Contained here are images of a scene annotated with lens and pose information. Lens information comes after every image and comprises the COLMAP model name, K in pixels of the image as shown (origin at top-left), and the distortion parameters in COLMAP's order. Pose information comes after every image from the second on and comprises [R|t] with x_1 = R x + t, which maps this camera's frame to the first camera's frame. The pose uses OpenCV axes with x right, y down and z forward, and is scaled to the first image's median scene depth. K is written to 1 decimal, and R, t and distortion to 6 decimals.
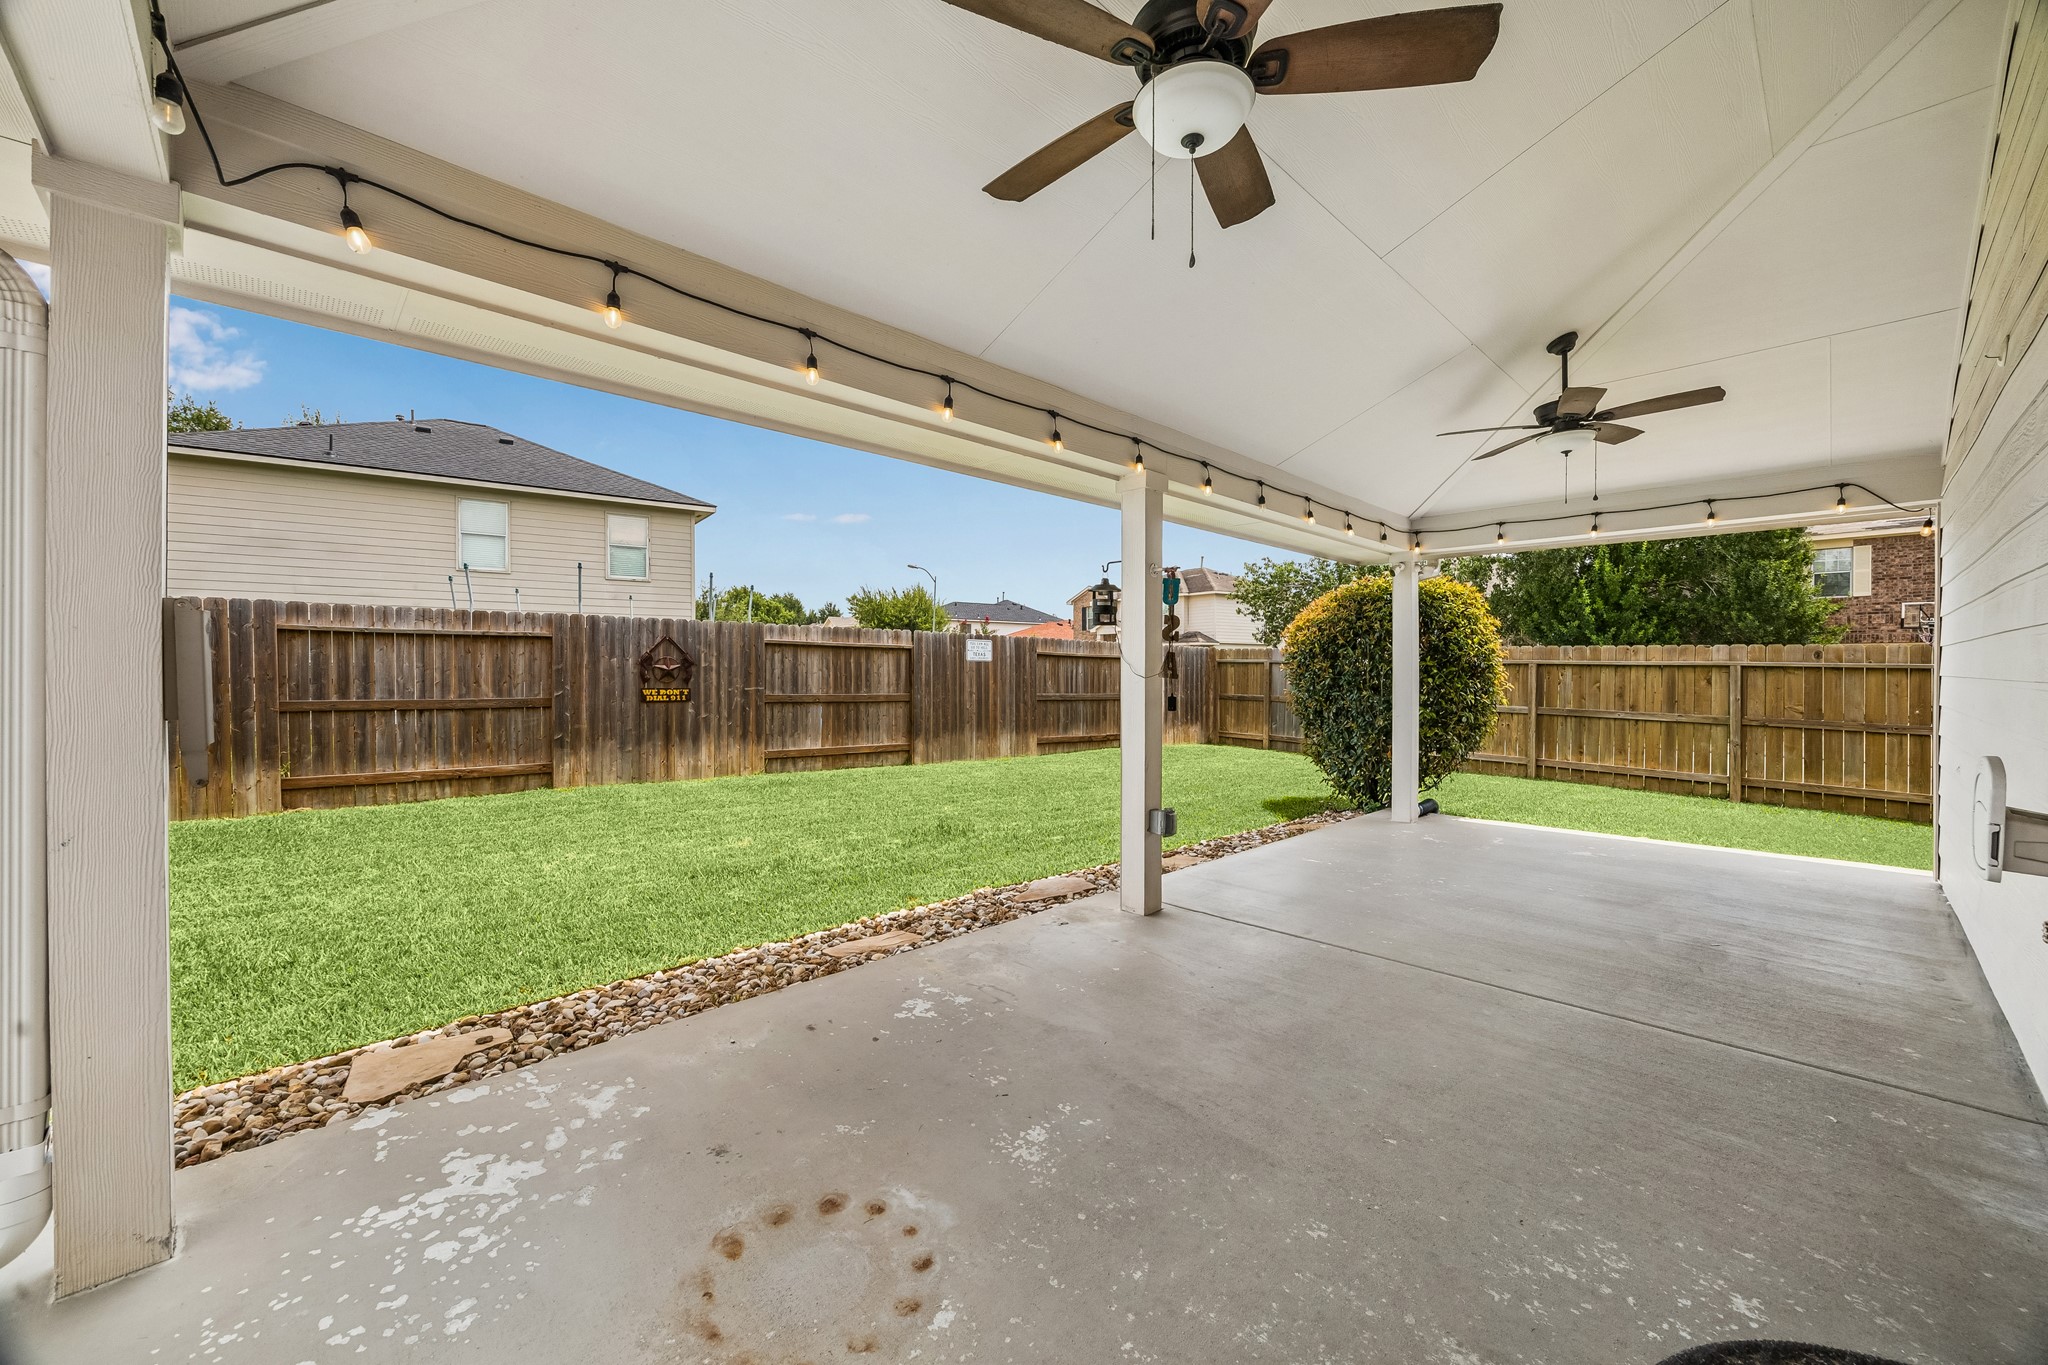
lens RADIAL K [[797.7, 0, 1039.9], [0, 797.7, 677.5], [0, 0, 1]] dist [-0.004619, 0.000406]
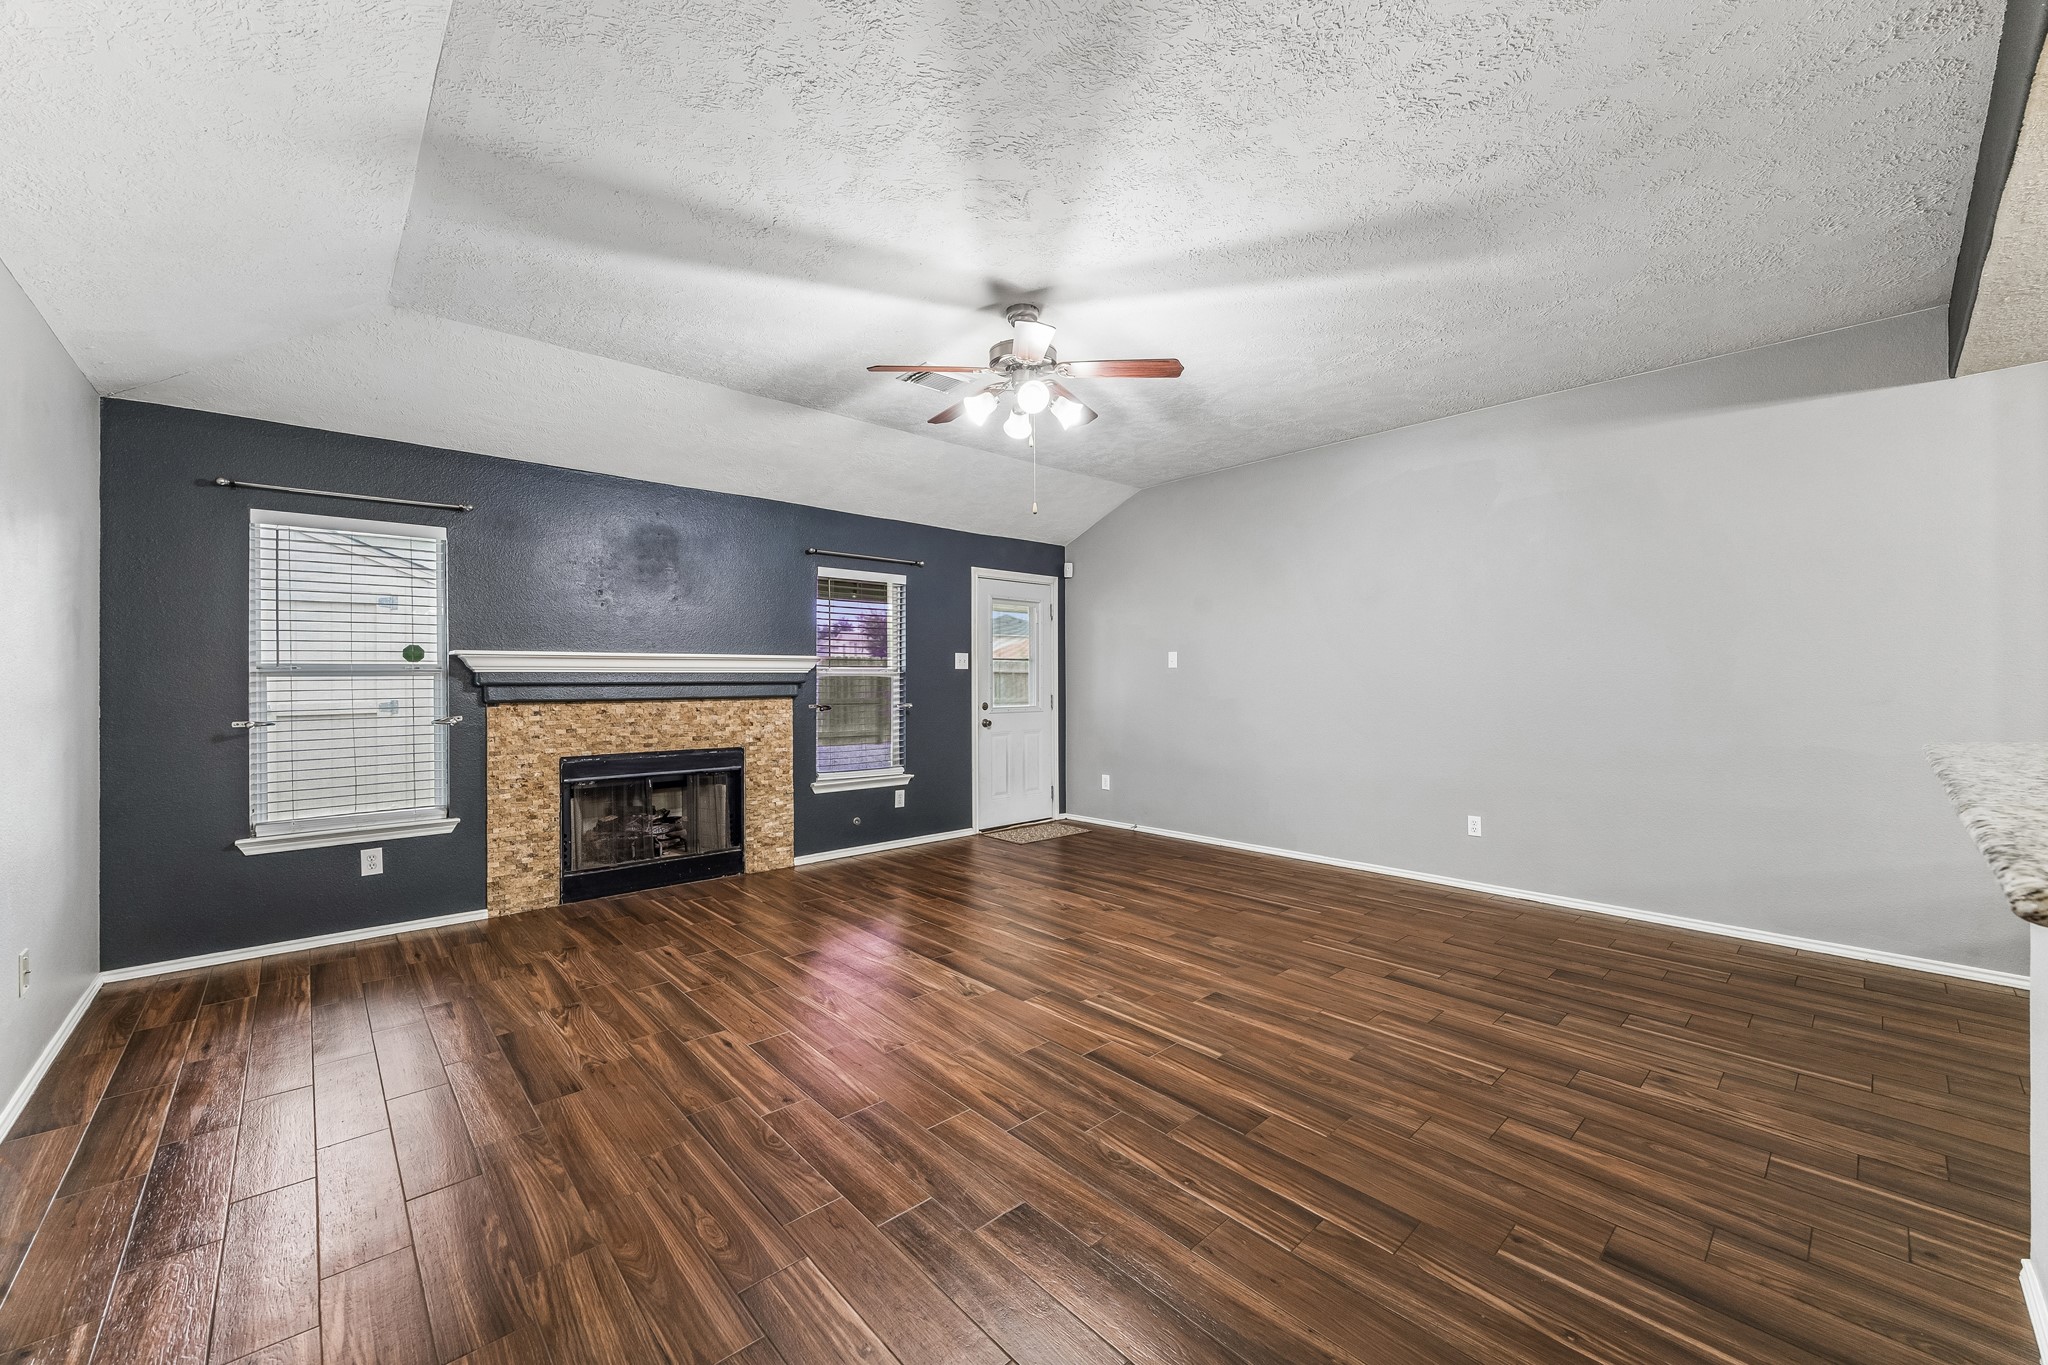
lens RADIAL K [[797.7, 0, 1026.7], [0, 797.7, 679.3], [0, 0, 1]] dist [-0.004619, 0.000406]
pose [[0.999363, -0.005218, -0.035303, 0.191522], [0.005020, 0.999971, -0.005677, -0.007780], [0.035331, 0.005496, 0.999361, -0.583974]]
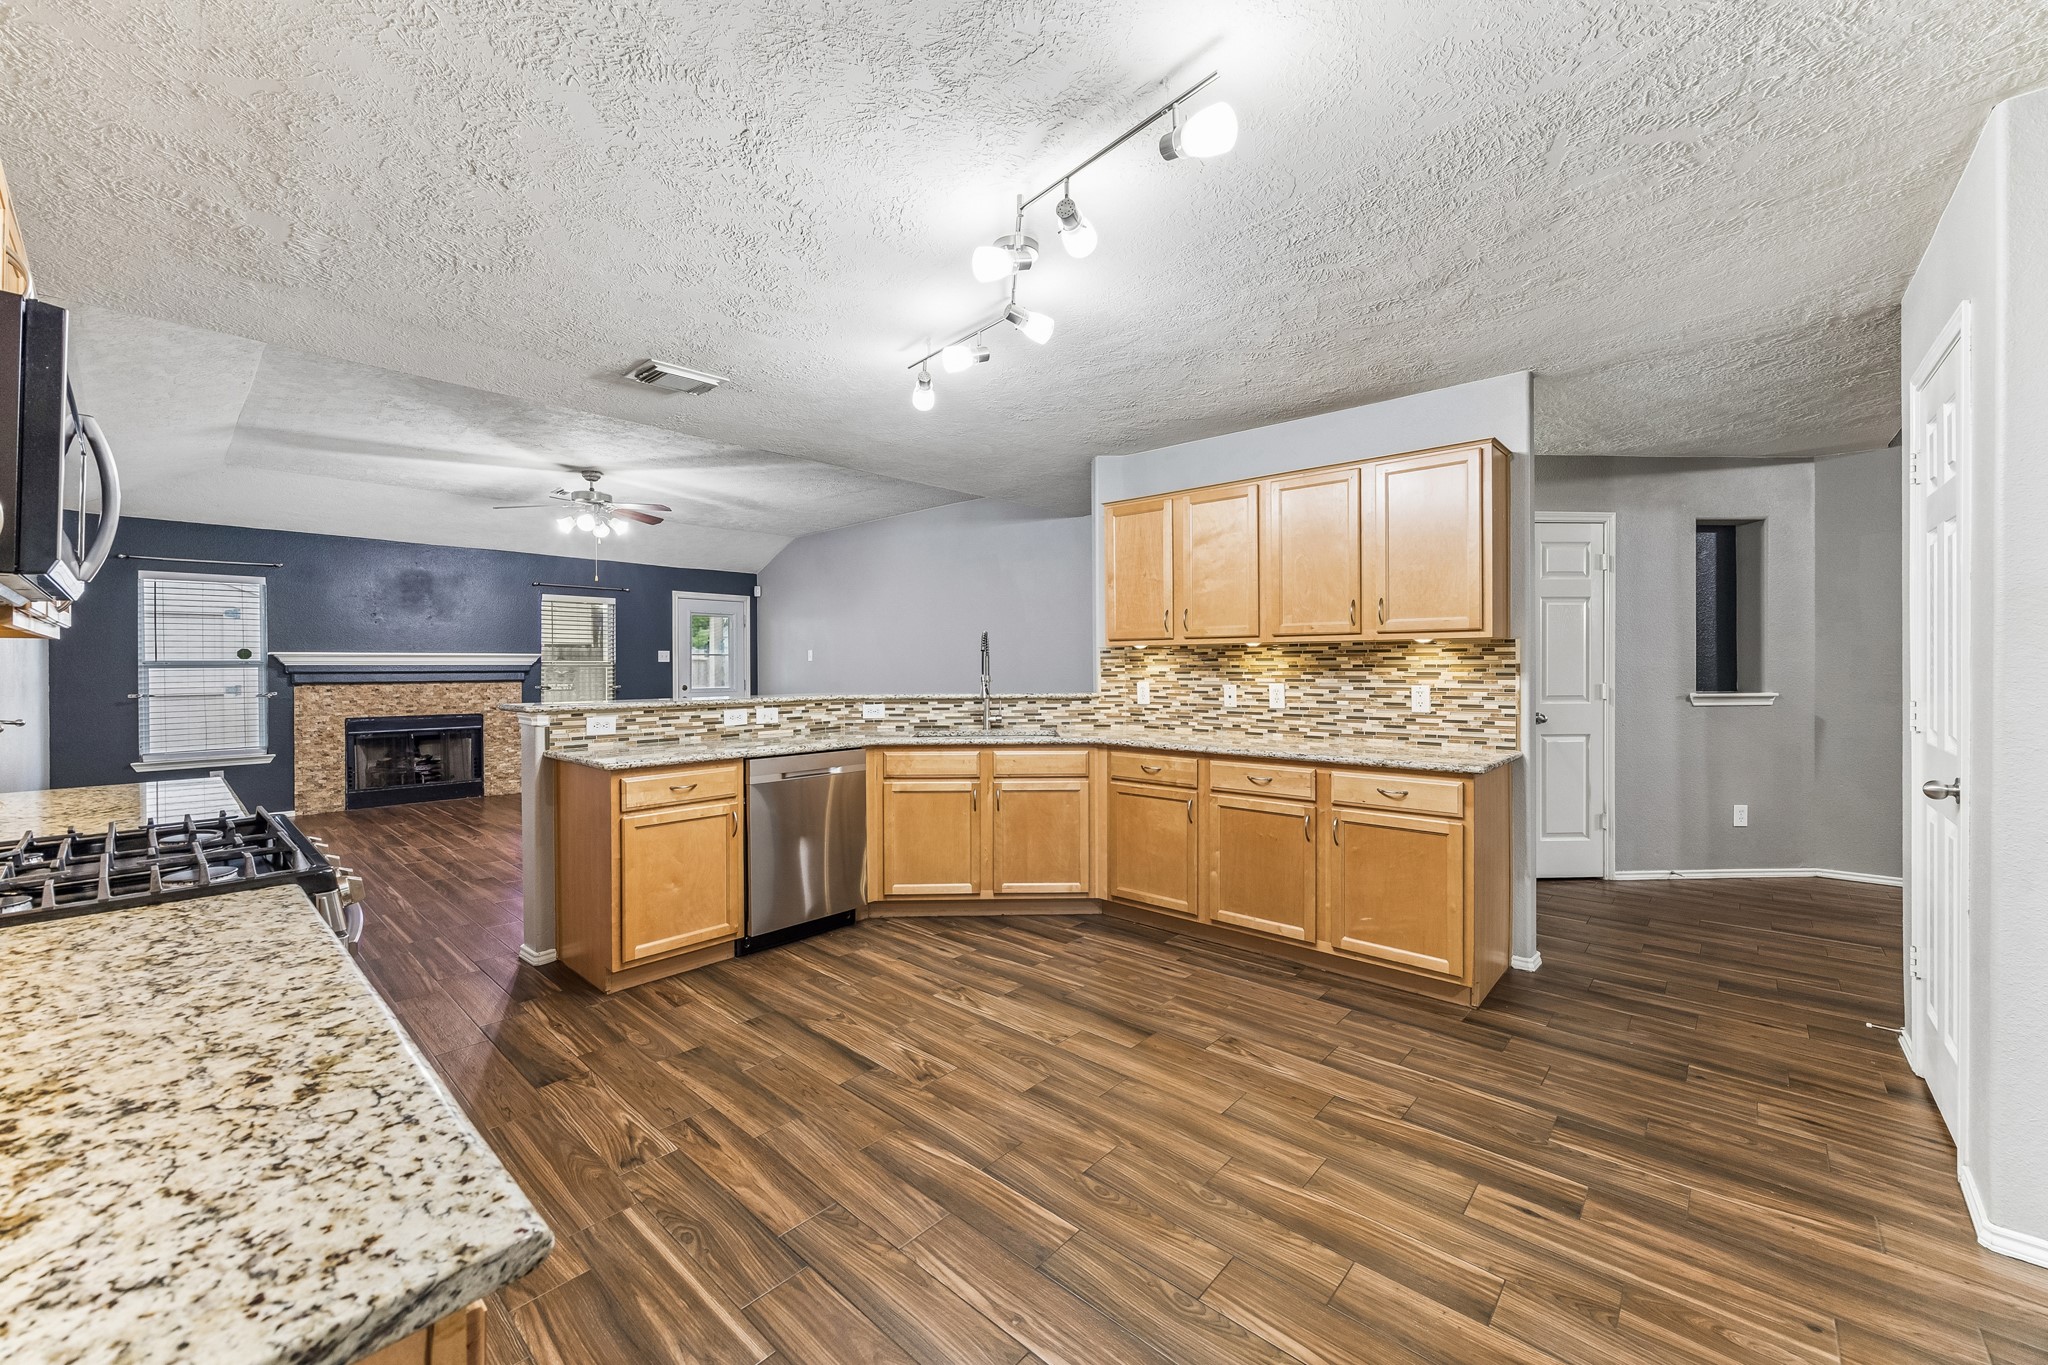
lens RADIAL K [[797.7, 0, 1022.6], [0, 797.7, 671.4], [0, 0, 1]] dist [-0.004619, 0.000406]
pose [[0.998363, -0.005884, 0.056894, 0.486876], [0.005915, 0.999982, -0.000378, -0.006130], [-0.056891, 0.000714, 0.998380, -0.900917]]
